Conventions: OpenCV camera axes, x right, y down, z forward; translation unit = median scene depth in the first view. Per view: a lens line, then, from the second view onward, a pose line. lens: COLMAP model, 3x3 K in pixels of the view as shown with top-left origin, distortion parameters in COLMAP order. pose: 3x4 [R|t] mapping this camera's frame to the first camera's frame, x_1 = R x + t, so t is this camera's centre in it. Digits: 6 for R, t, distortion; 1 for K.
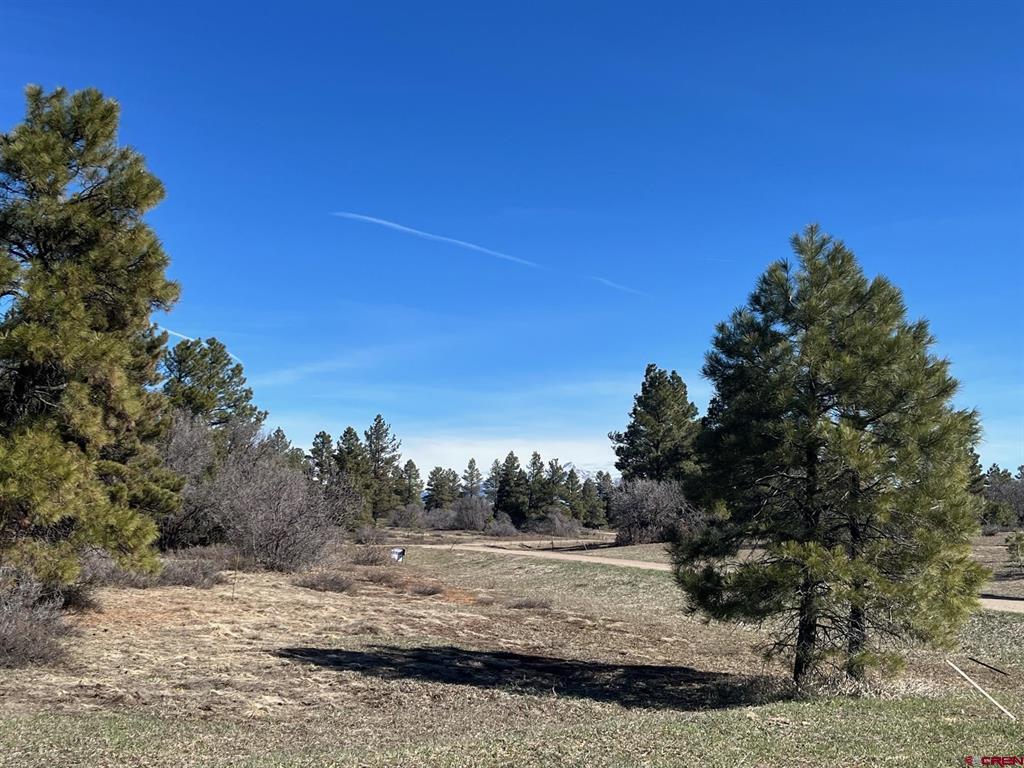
lens RADIAL K [[1243.5, 0, 509.0], [0, 1243.5, 400.4], [0, 0, 1]] dist [0.011096, -0.008846]
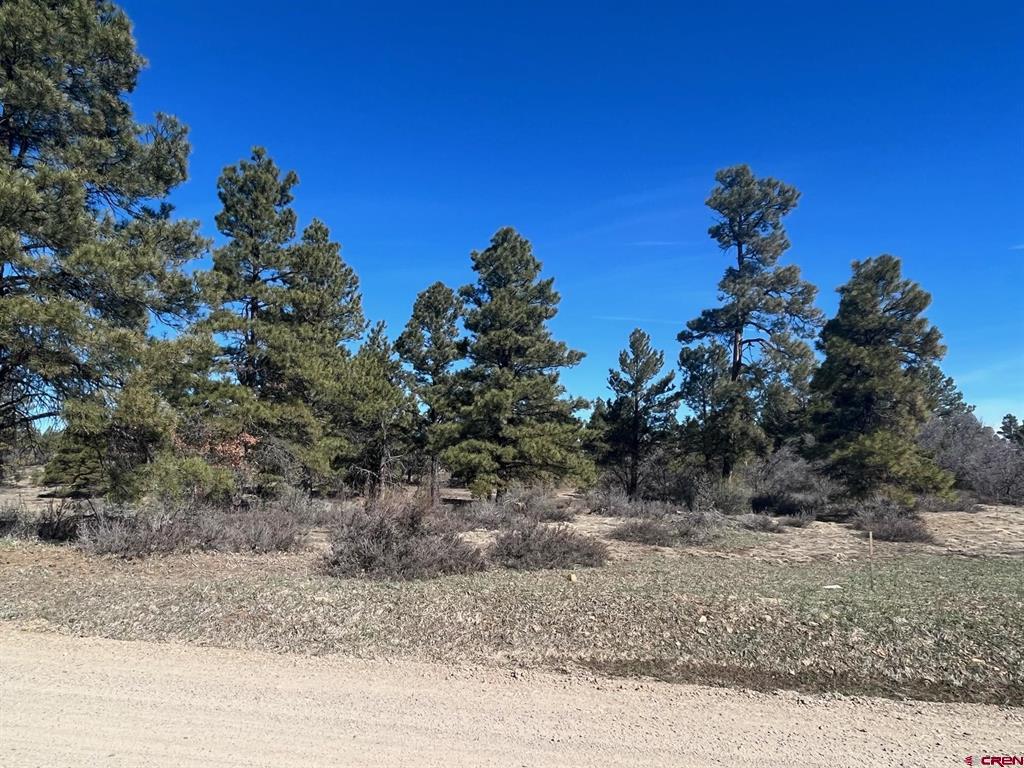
lens RADIAL K [[733.8, 0, 511.9], [0, 733.8, 389.8], [0, 0, 1]] dist [0.005406, 0.001025]
pose [[0.737277, -0.110234, -0.666537, -0.020062], [0.091465, 0.993802, -0.063185, -0.018356], [0.669370, -0.014380, 0.742790, -0.253645]]
